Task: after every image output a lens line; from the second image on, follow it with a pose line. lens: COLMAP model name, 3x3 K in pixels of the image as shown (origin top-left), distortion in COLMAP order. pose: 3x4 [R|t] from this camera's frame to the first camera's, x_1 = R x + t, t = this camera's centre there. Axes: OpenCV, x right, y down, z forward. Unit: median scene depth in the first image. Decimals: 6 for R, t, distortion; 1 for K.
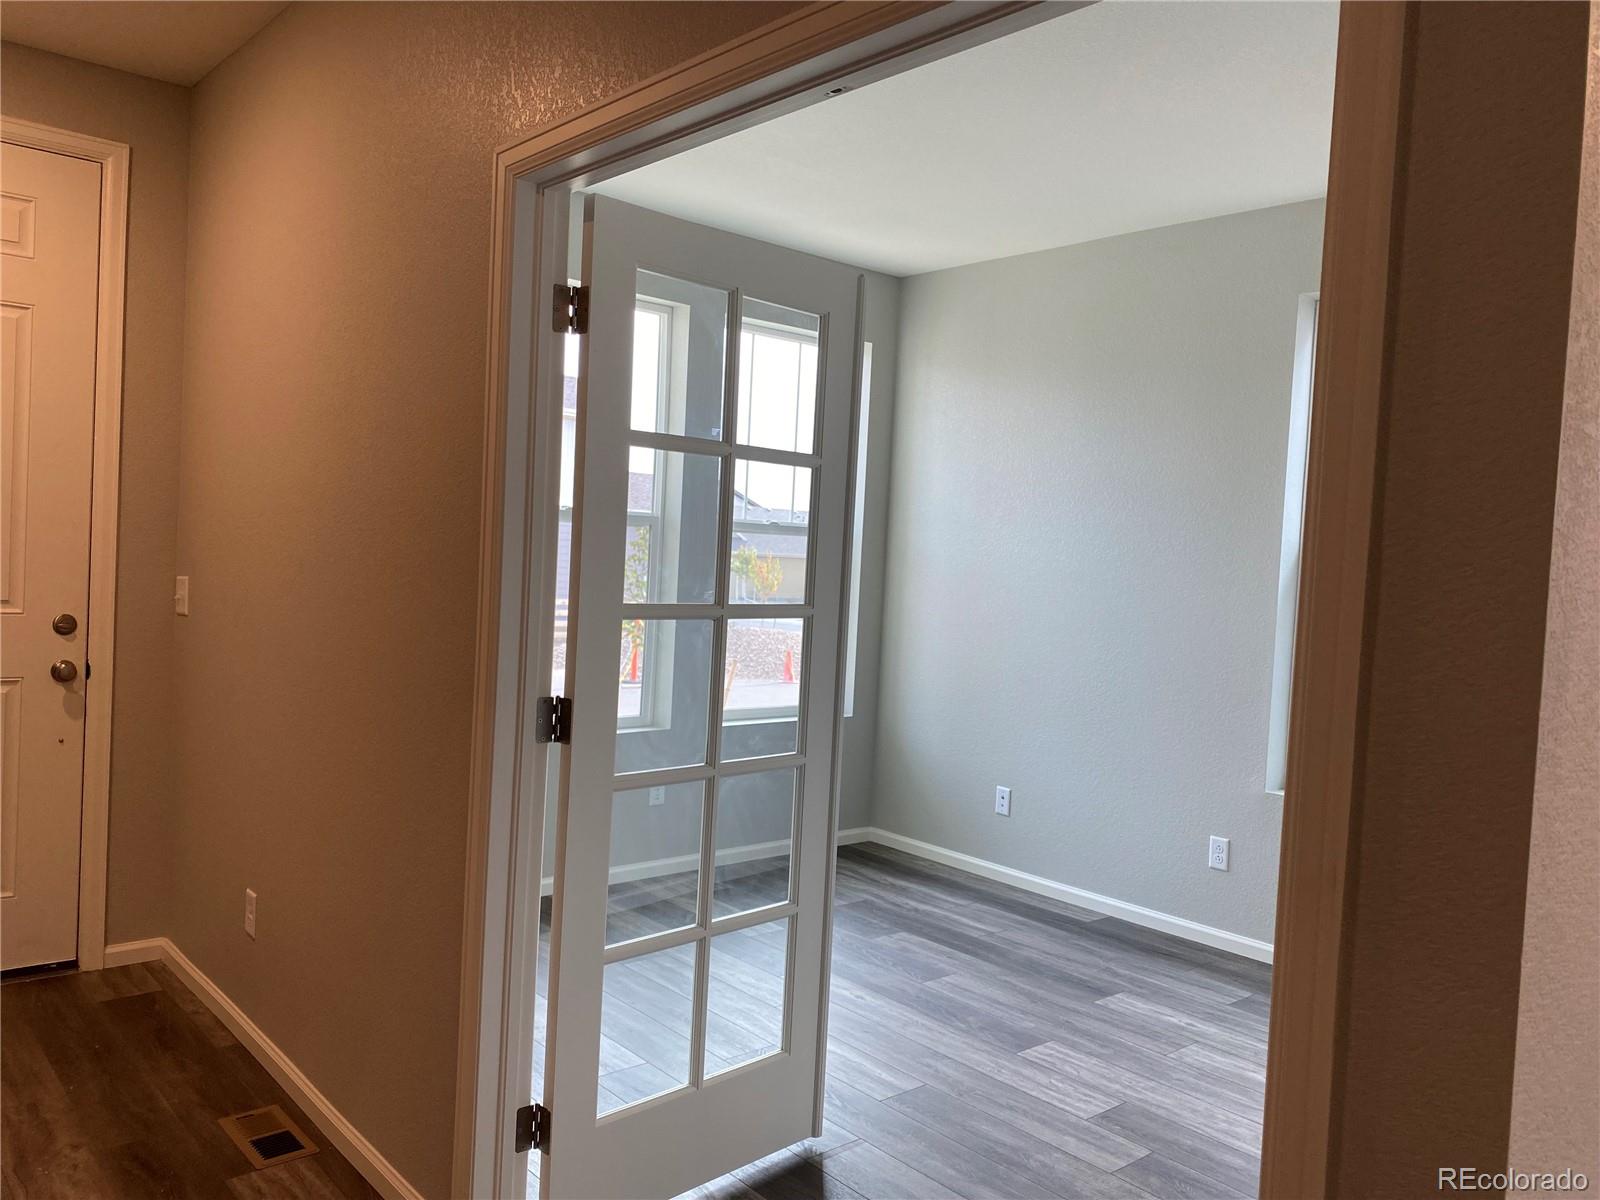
lens RADIAL K [[1211.5, 0, 798.4], [0, 1211.5, 595.3], [0, 0, 1]] dist [0.014216, -0.026716]
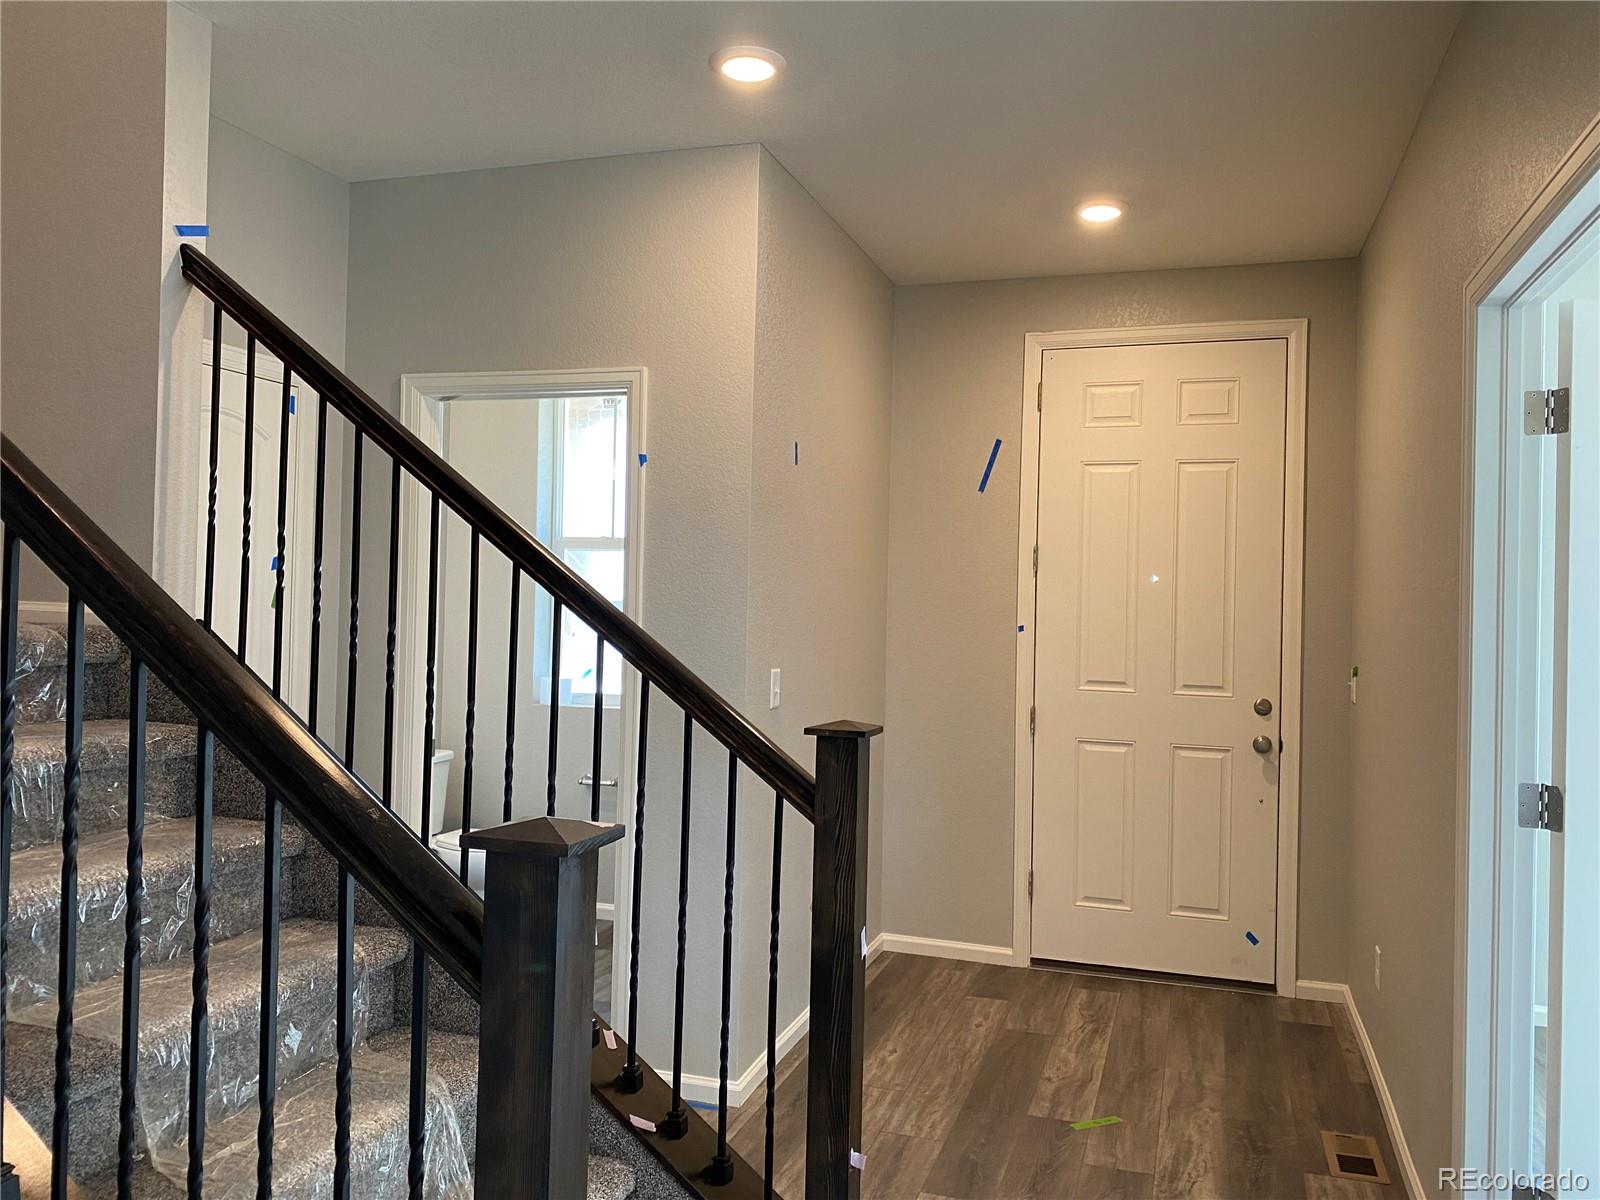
lens RADIAL K [[1211.5, 0, 810.5], [0, 1211.5, 585.9], [0, 0, 1]] dist [0.014216, -0.026716]
pose [[0.509096, -0.049562, -0.859282, 0.239025], [-0.028887, 0.996794, -0.074607, 0.006591], [0.860225, 0.062804, 0.506032, -0.042264]]
